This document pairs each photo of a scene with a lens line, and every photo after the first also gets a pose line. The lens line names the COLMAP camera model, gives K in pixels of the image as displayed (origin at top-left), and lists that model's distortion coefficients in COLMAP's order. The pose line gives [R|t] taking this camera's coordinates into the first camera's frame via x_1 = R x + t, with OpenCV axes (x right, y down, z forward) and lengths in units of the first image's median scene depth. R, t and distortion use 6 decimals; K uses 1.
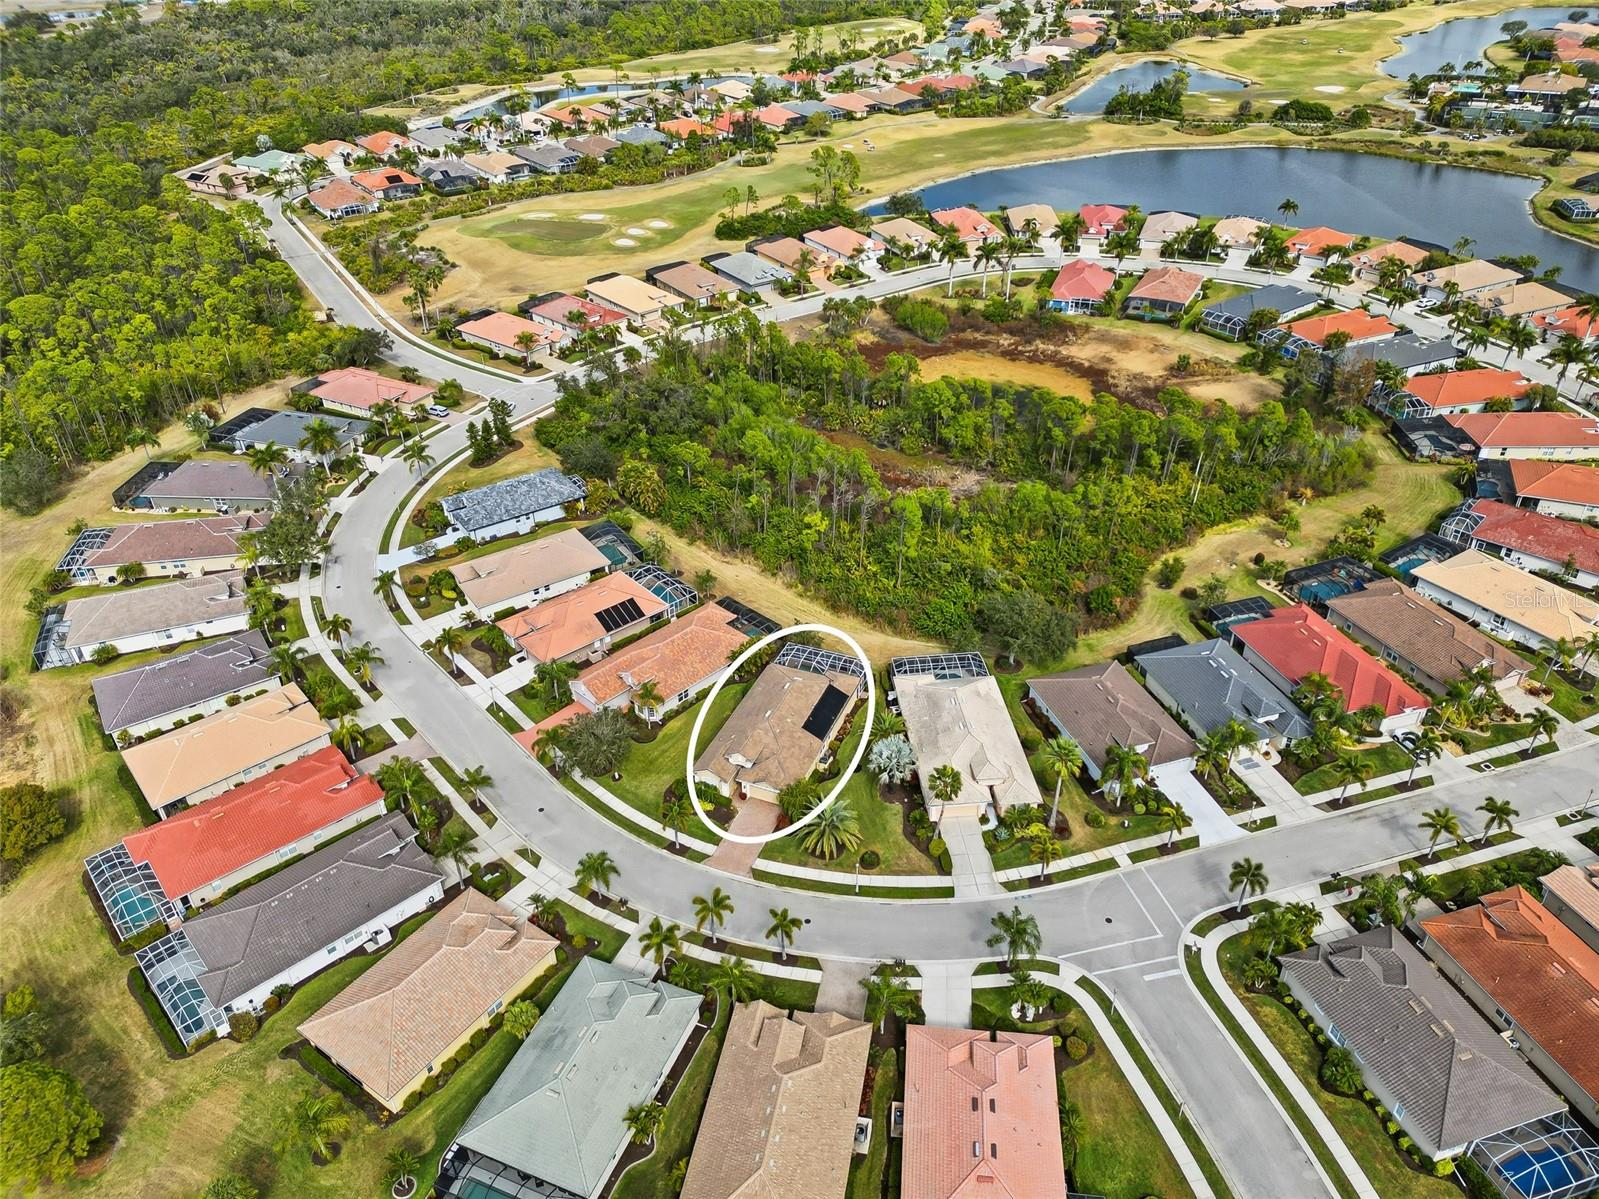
lens RADIAL K [[1143.7, 0, 799.5], [0, 1143.7, 599.5], [0, 0, 1]] dist [0.075905, -0.076564]
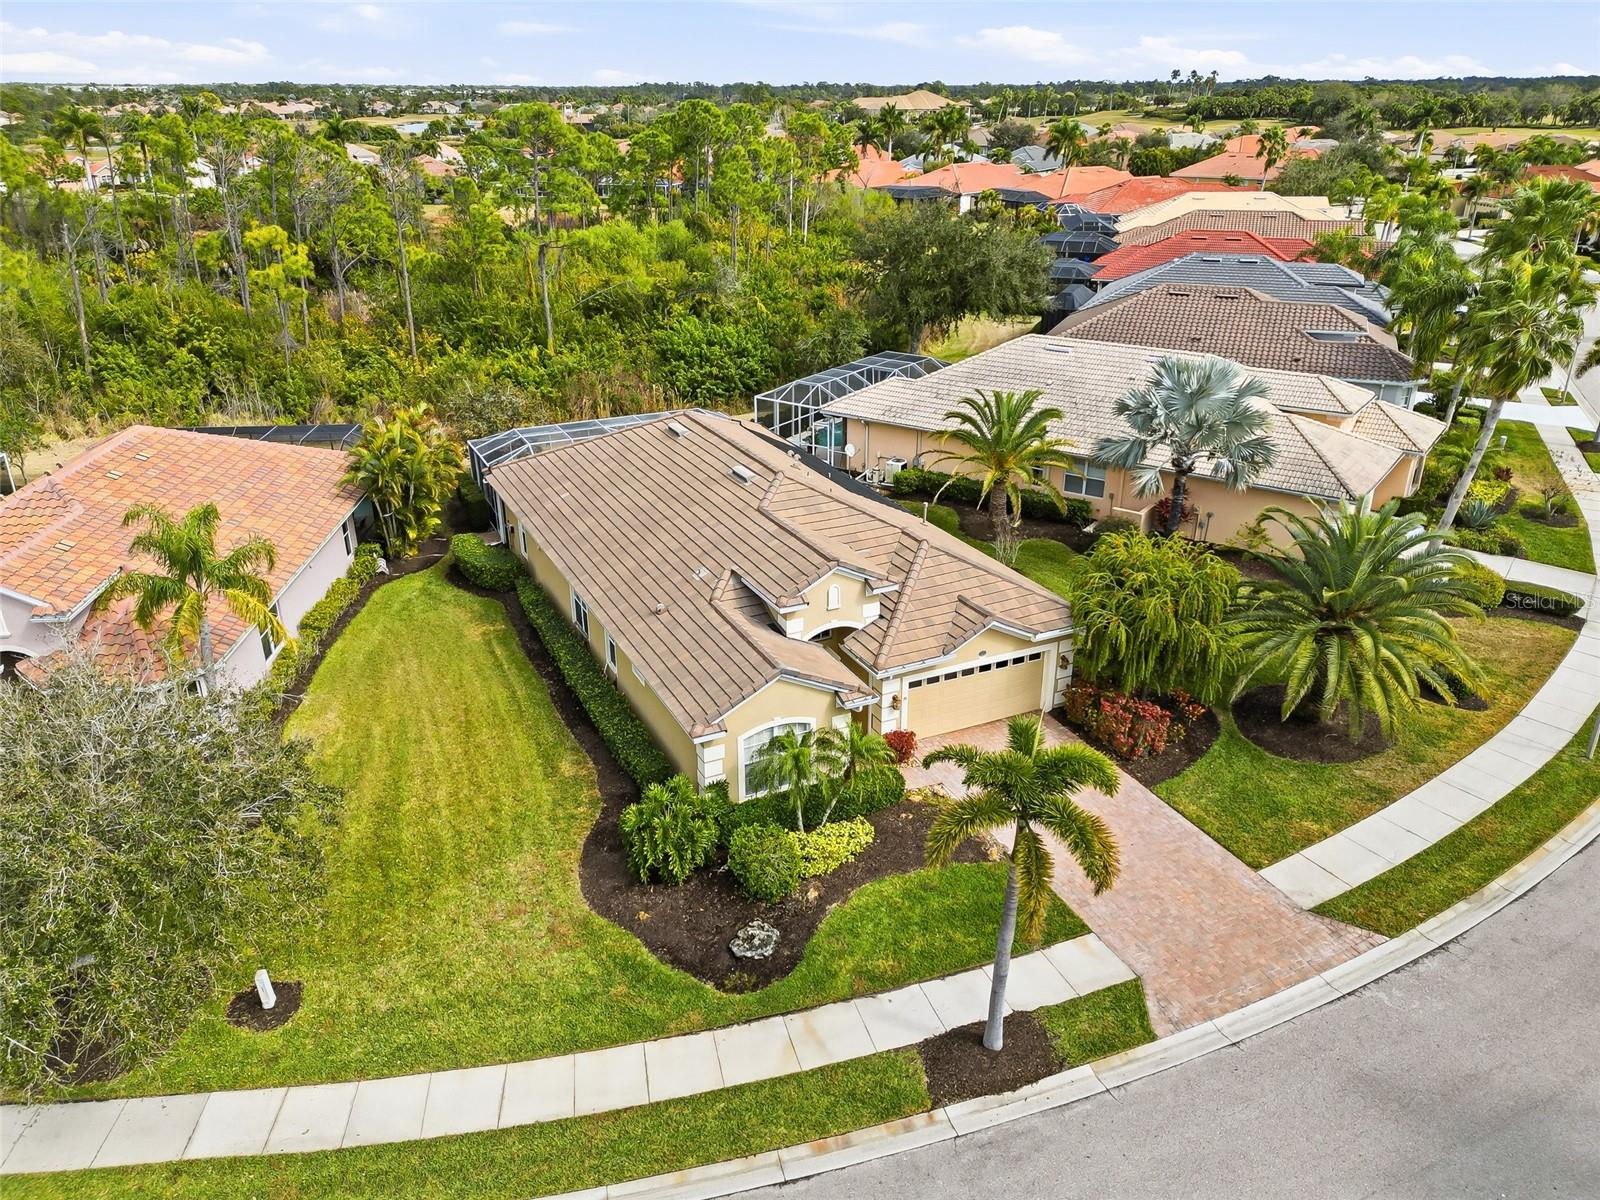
lens RADIAL K [[1144.4, 0, 800.0], [0, 1144.4, 600.0], [0, 0, 1]] dist [0.075905, -0.076564]
pose [[0.657705, -0.285692, 0.696996, -0.216101], [0.406562, 0.913577, -0.009177, 0.138490], [-0.634138, 0.289408, 0.717016, 0.837065]]
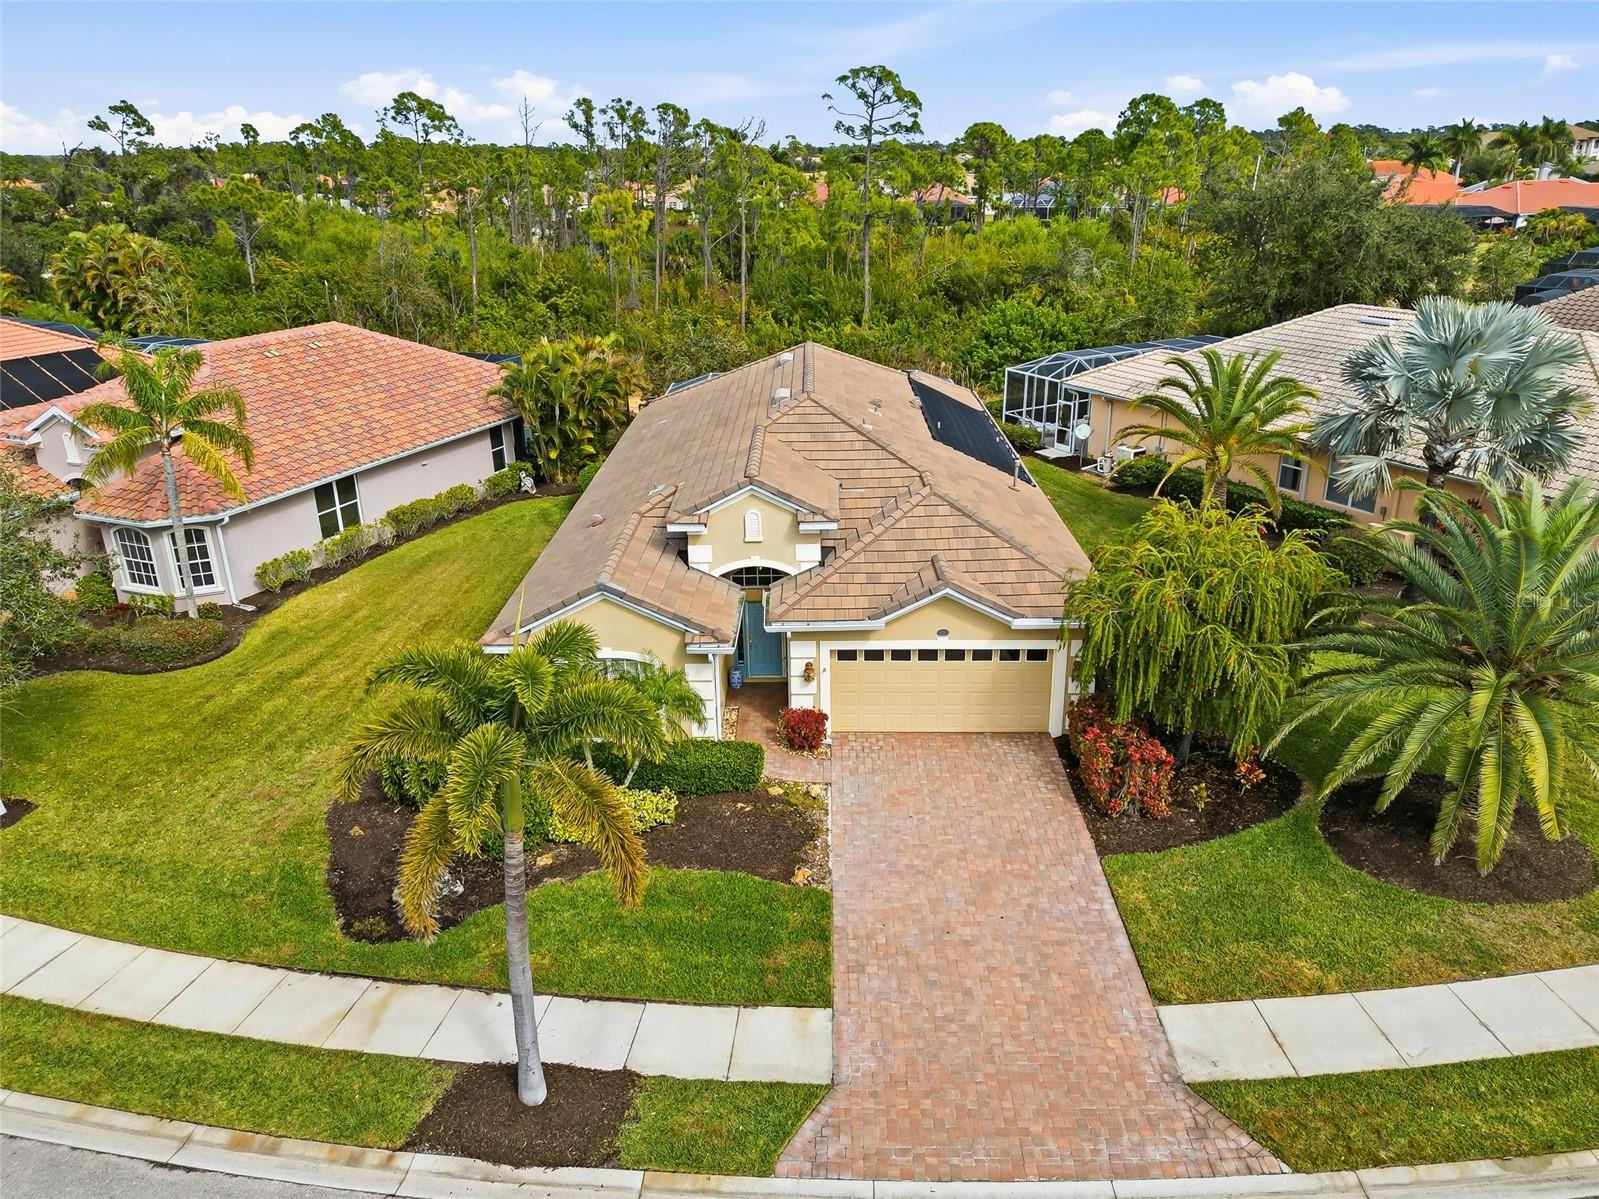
lens RADIAL K [[1143.7, 0, 799.5], [0, 1143.7, 599.5], [0, 0, 1]] dist [0.075905, -0.076564]
pose [[0.925319, -0.130719, 0.355946, -0.111677], [0.205795, 0.961548, -0.181862, 0.184728], [-0.318486, 0.241532, 0.916640, 0.829778]]
